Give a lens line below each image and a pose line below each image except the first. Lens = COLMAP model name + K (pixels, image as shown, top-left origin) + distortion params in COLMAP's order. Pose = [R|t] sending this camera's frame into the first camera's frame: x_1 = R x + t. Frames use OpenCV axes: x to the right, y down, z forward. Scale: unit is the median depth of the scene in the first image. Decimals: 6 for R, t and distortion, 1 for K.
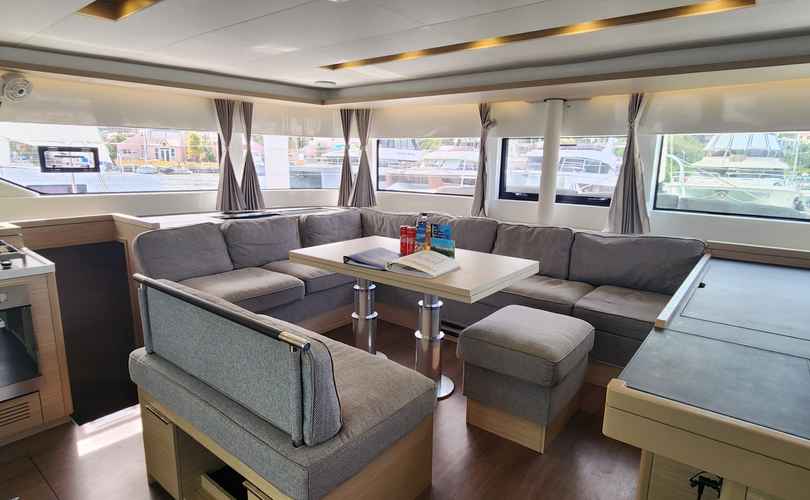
lens RADIAL K [[444.0, 0, 410.7], [0, 444.0, 239.4], [0, 0, 1]] dist [-0.001055, -0.000884]
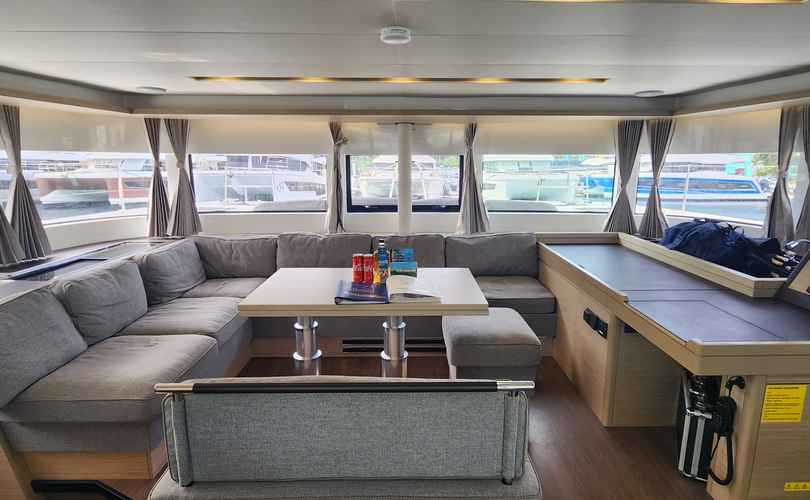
lens RADIAL K [[445.6, 0, 405.8], [0, 445.6, 224.0], [0, 0, 1]] dist [-0.000419, -0.000267]
pose [[0.785532, -0.105113, 0.609828, -0.487587], [0.120630, 0.992573, 0.015699, -0.092413], [-0.606950, 0.061231, 0.792378, 0.130122]]
